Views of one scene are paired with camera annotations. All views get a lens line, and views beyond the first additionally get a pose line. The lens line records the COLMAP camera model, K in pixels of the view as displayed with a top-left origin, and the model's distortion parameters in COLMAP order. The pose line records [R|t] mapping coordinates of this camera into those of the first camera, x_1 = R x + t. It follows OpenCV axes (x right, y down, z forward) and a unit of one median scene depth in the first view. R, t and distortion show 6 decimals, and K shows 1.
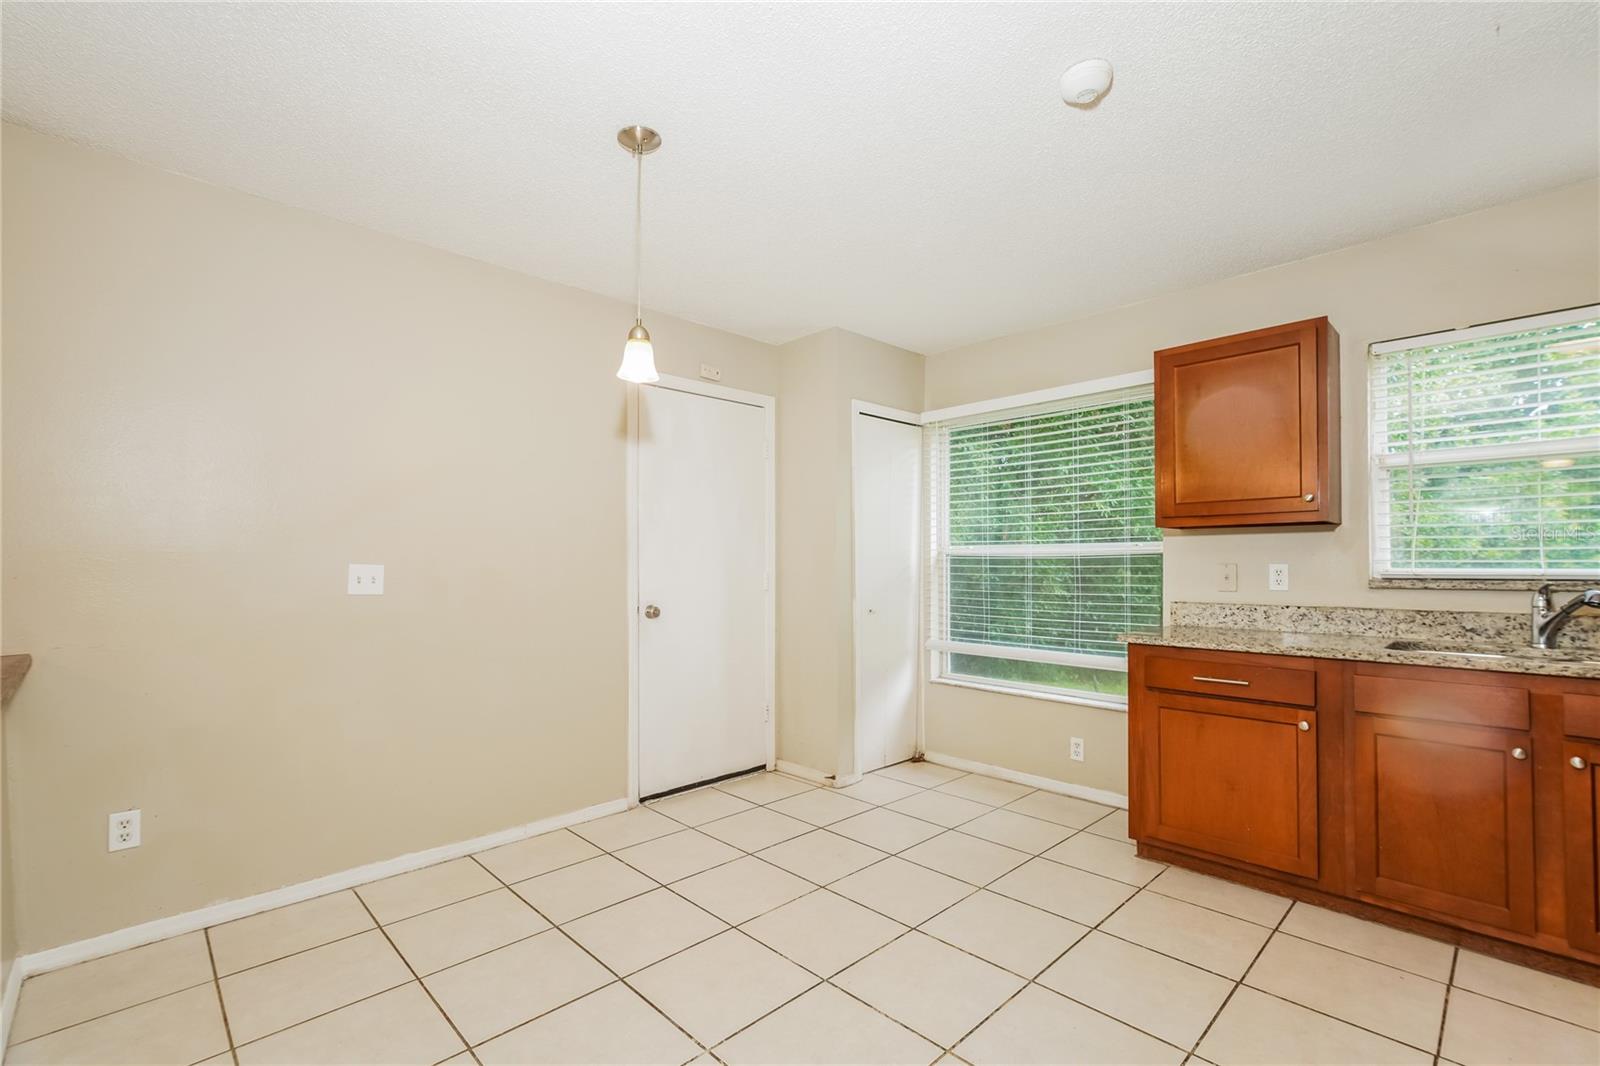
lens RADIAL K [[711.5, 0, 801.1], [0, 711.5, 538.9], [0, 0, 1]] dist [-0.003863, 0.000634]
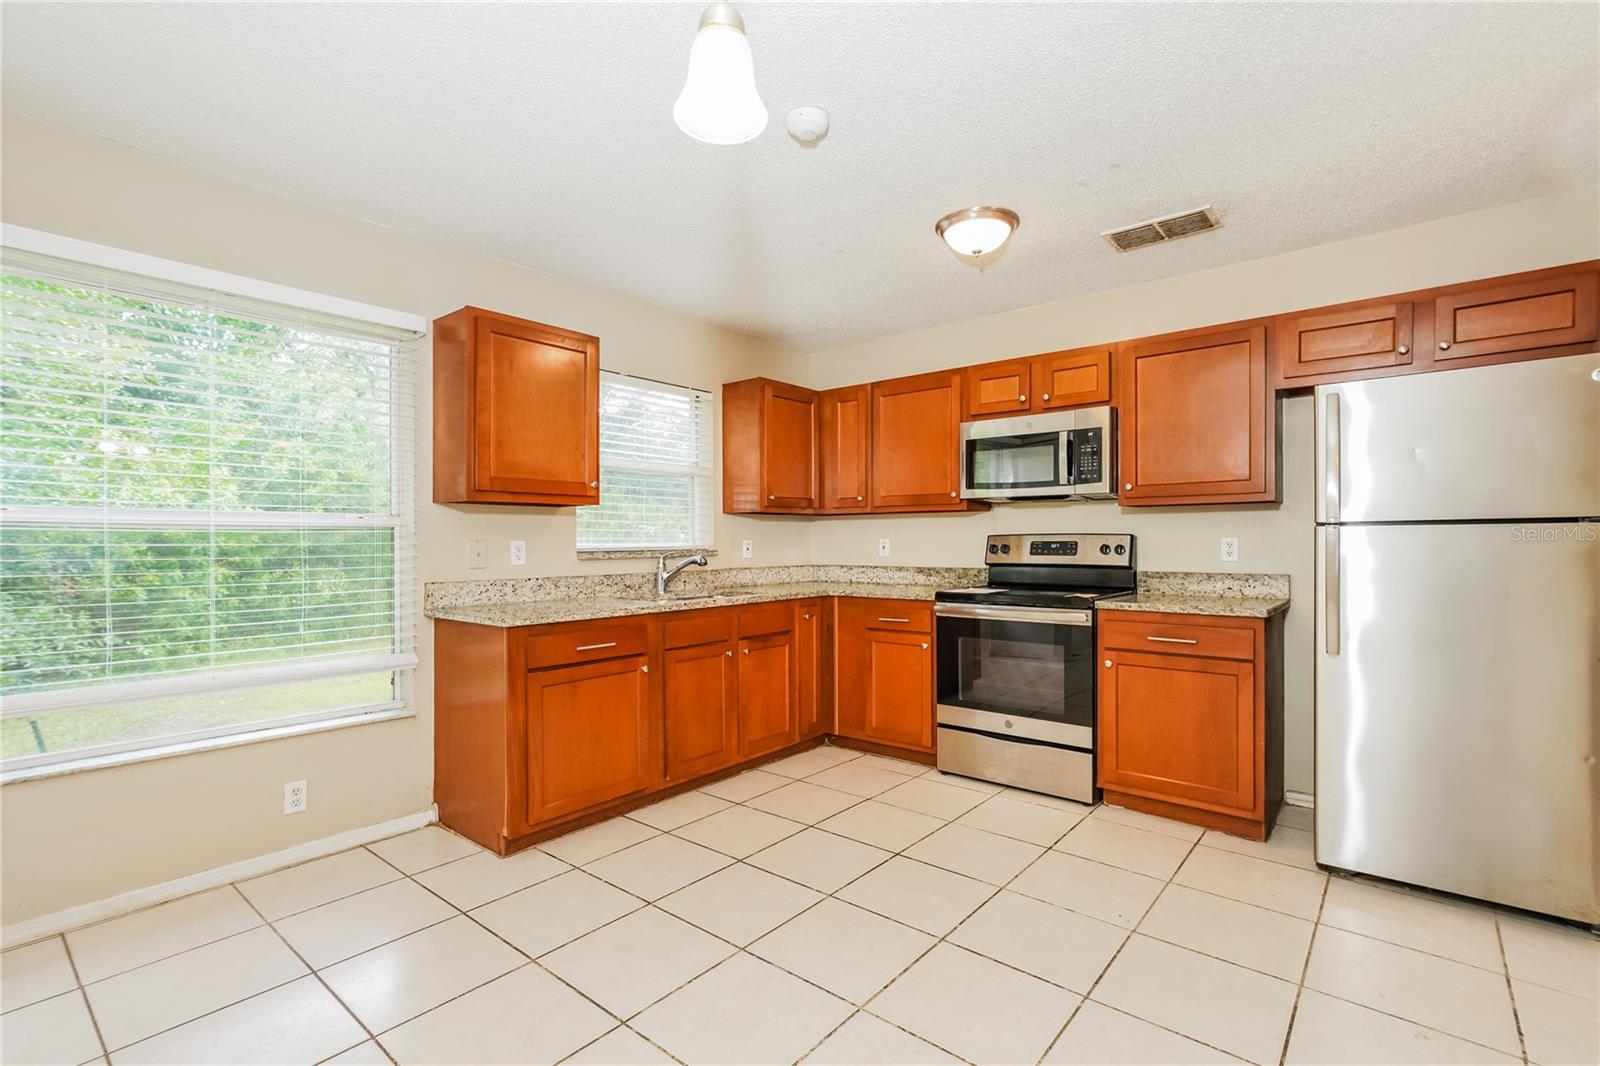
lens RADIAL K [[711.5, 0, 796.3], [0, 711.5, 541.3], [0, 0, 1]] dist [-0.003863, 0.000634]
pose [[-0.093352, 0.000383, 0.995633, -0.504338], [-0.033075, 0.999447, -0.003486, 0.029039], [-0.995084, -0.033256, -0.093288, 0.759902]]
